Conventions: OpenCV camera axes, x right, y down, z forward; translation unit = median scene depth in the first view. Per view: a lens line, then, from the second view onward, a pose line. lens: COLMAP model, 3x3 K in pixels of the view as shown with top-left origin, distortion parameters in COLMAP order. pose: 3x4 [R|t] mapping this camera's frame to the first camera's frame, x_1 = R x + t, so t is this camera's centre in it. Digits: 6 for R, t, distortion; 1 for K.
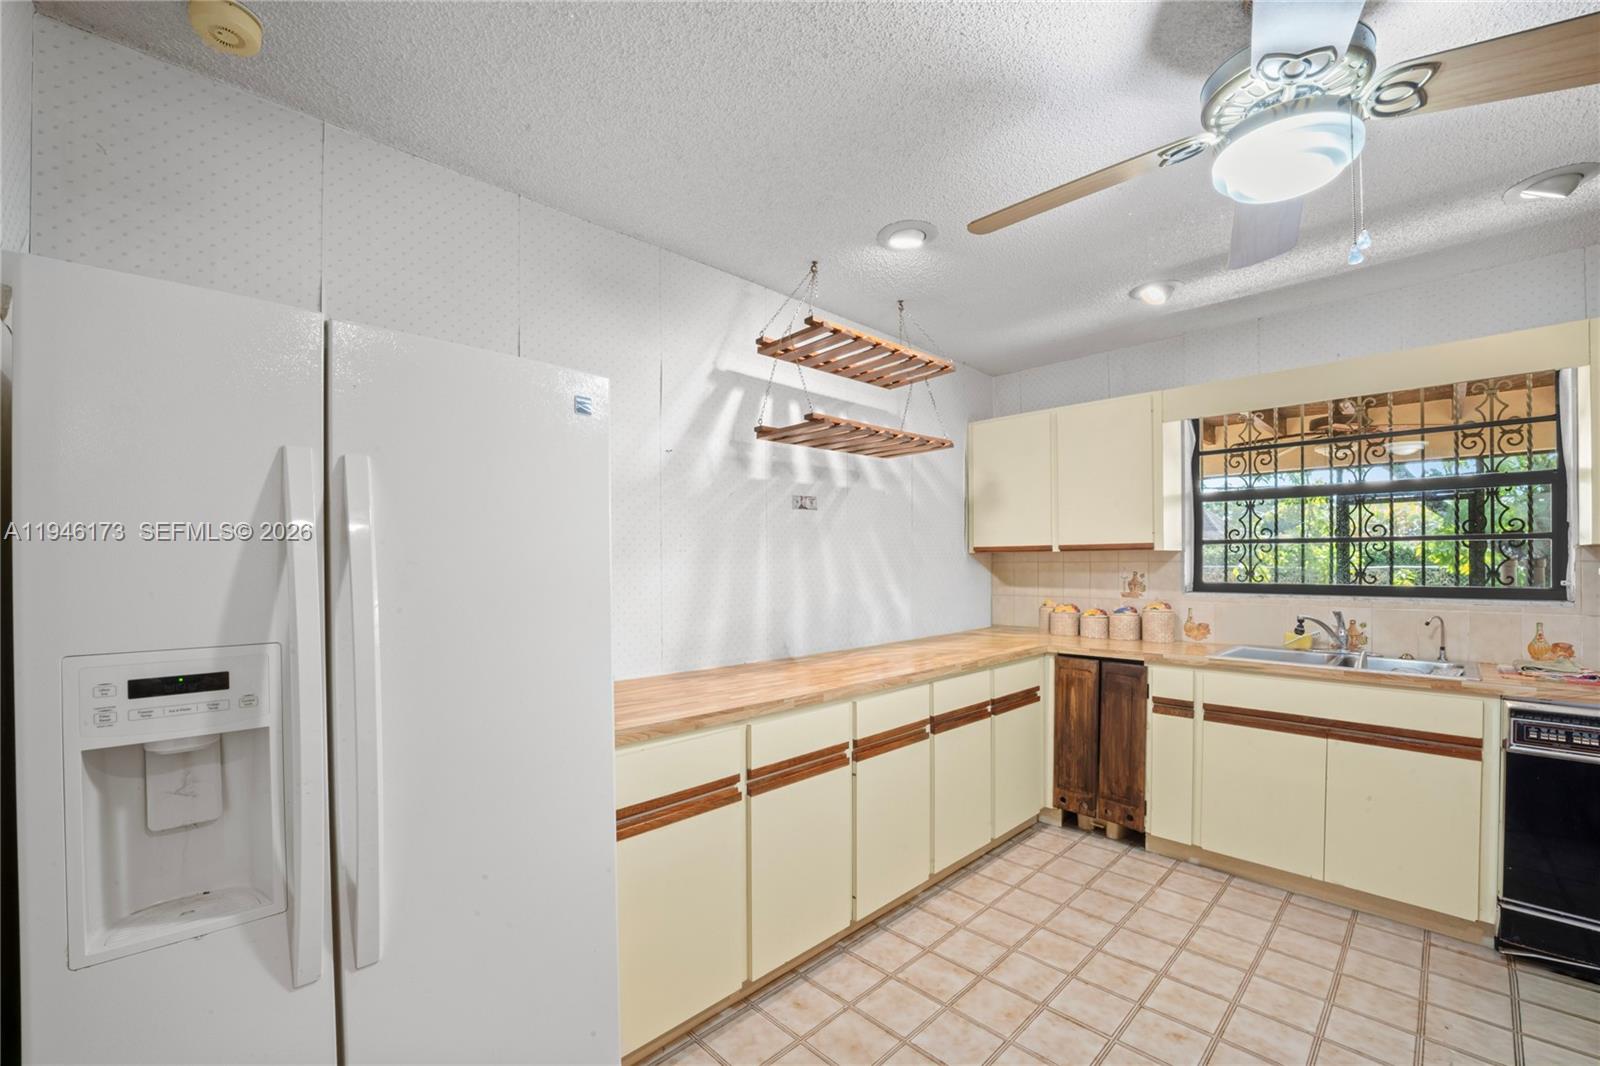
lens RADIAL K [[681.2, 0, 686.6], [0, 681.2, 564.9], [0, 0, 1]] dist [-0.029610, 0.003449]
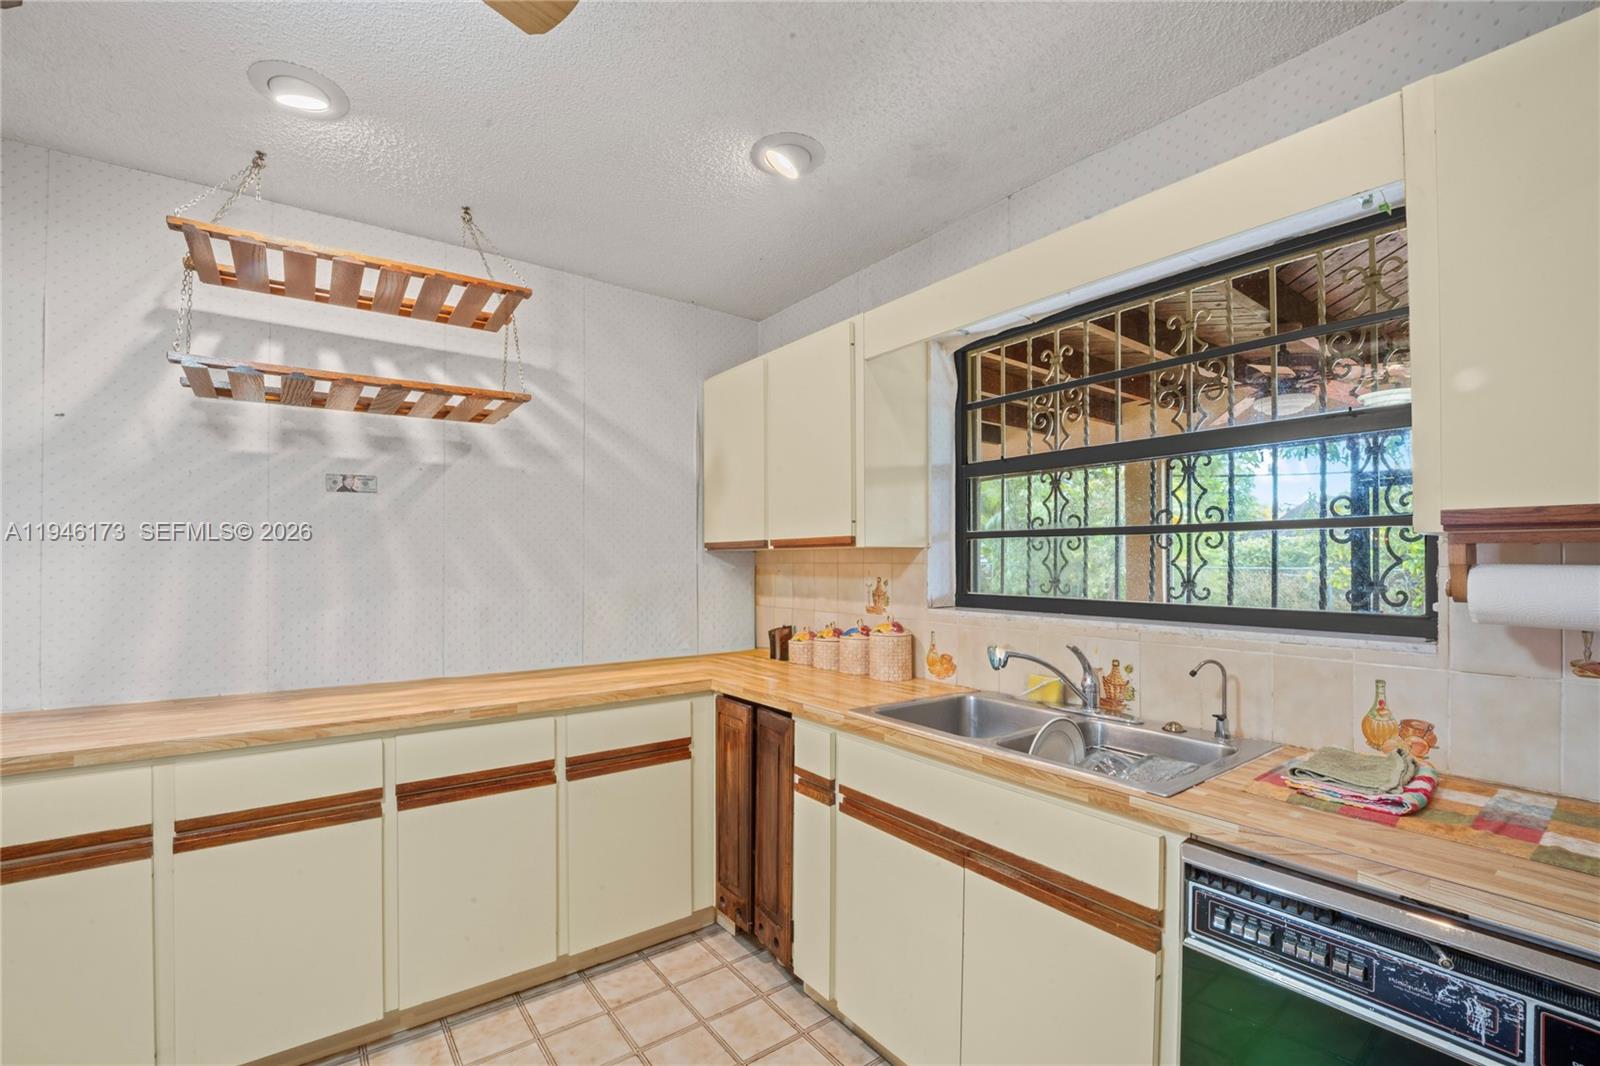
lens RADIAL K [[681.2, 0, 690.7], [0, 681.2, 563.1], [0, 0, 1]] dist [-0.029610, 0.003449]
pose [[0.990557, 0.004116, -0.137041, 0.659563], [-0.004572, 0.999985, -0.003011, -0.002242], [0.137026, 0.003609, 0.990561, 0.309868]]
